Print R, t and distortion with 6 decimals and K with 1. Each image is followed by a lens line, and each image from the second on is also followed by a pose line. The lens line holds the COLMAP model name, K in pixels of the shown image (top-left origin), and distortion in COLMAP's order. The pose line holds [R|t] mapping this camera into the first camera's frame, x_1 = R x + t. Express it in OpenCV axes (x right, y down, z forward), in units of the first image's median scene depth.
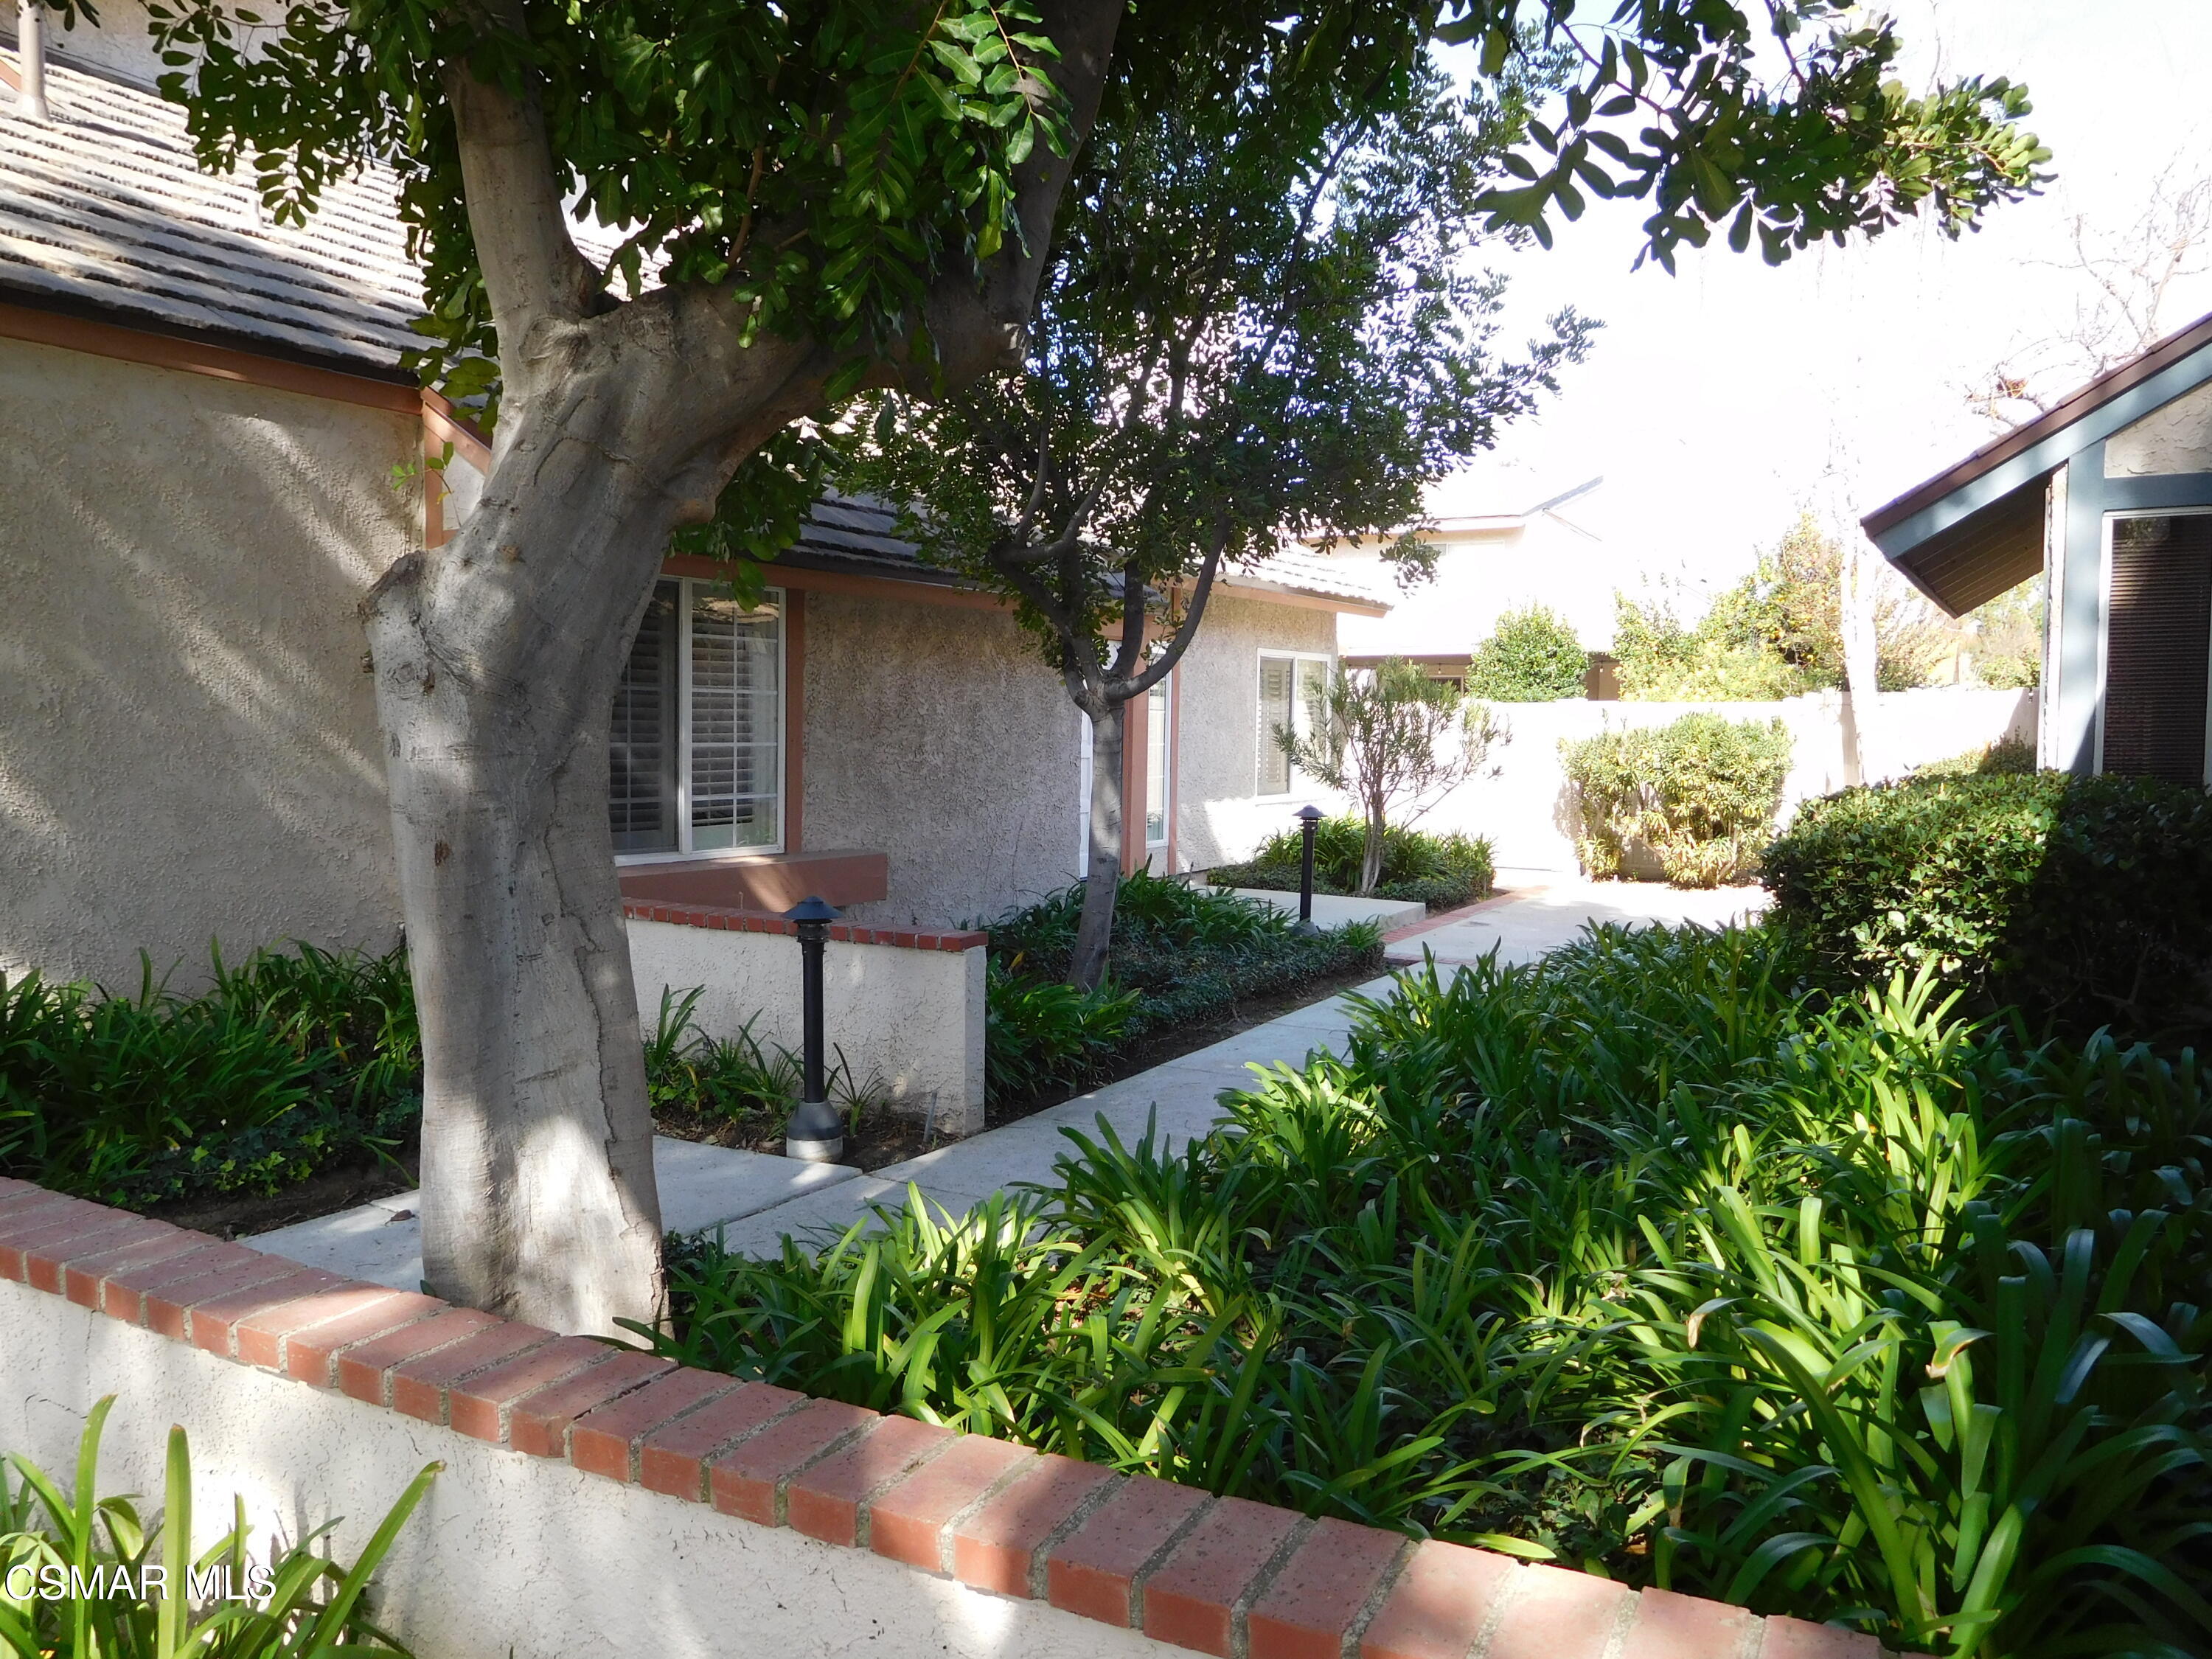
lens RADIAL K [[1634.9, 0, 1093.1], [0, 1634.9, 827.0], [0, 0, 1]] dist [-0.019703, 0.004142]
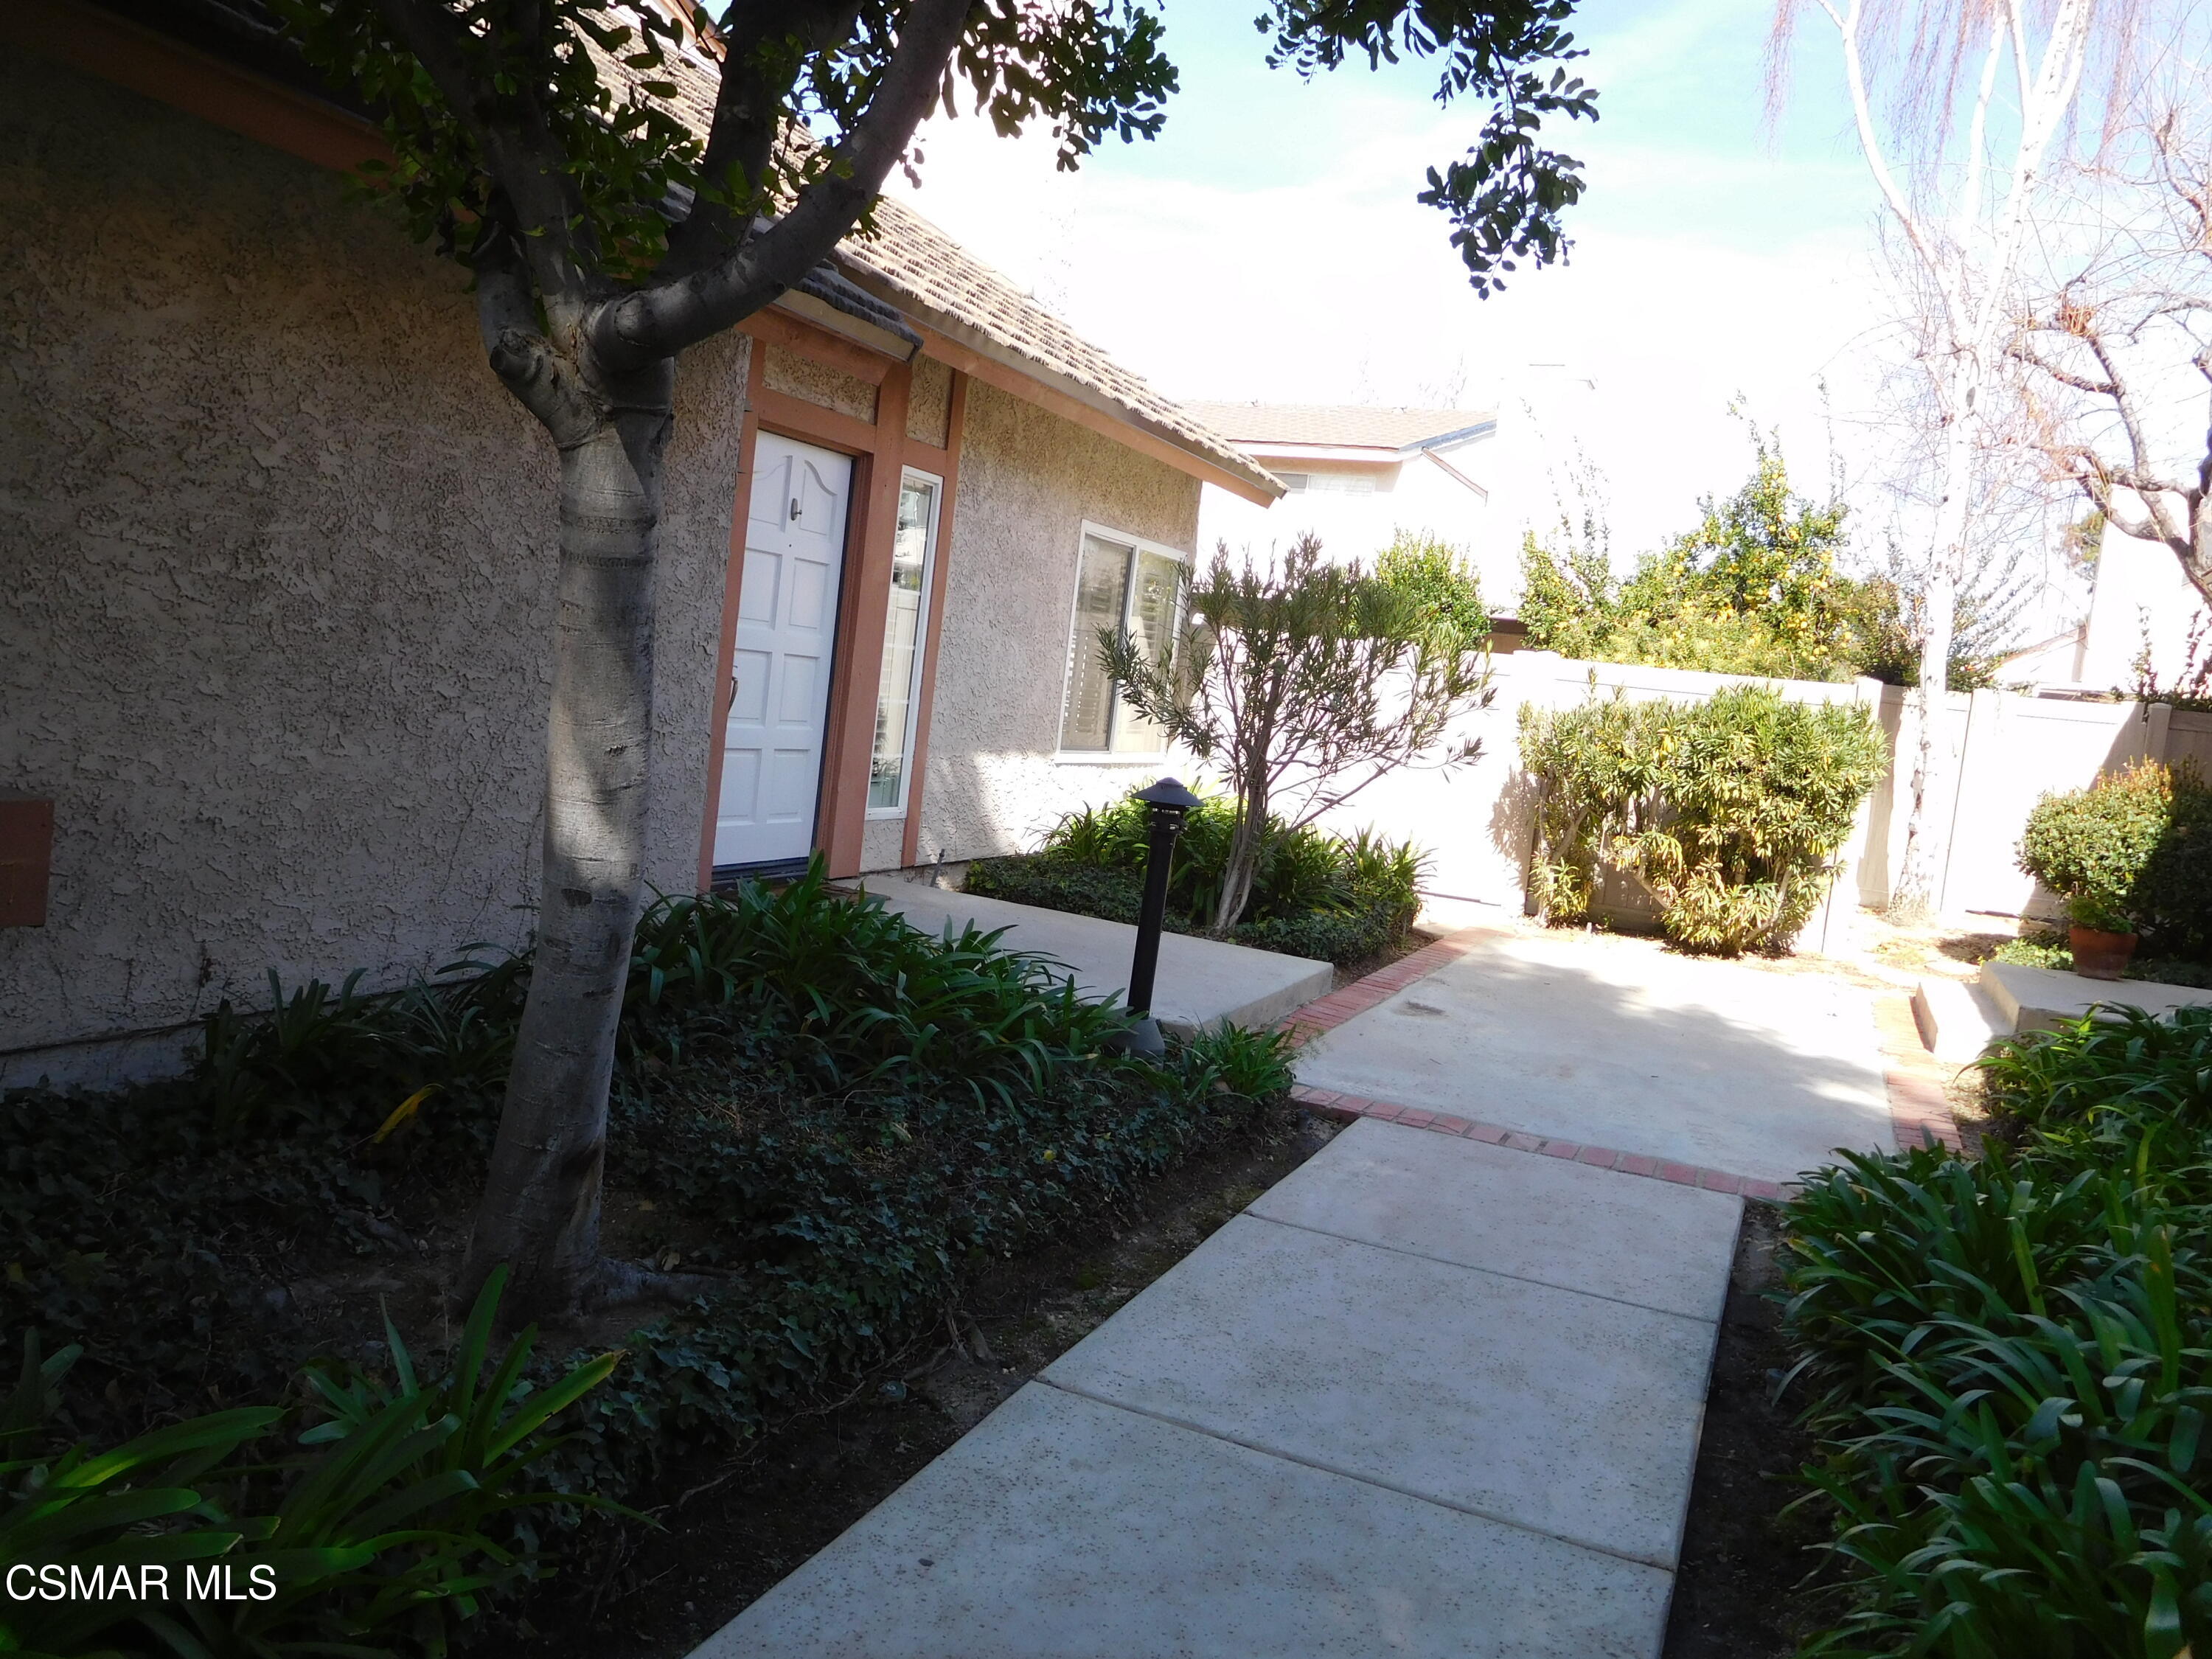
lens RADIAL K [[1634.9, 0, 1104.7], [0, 1634.9, 829.9], [0, 0, 1]] dist [-0.019703, 0.004142]
pose [[0.986789, 0.089497, 0.135049, 0.037103], [-0.093678, 0.995291, 0.024914, -0.006037], [-0.132184, -0.037236, 0.990526, 0.394367]]
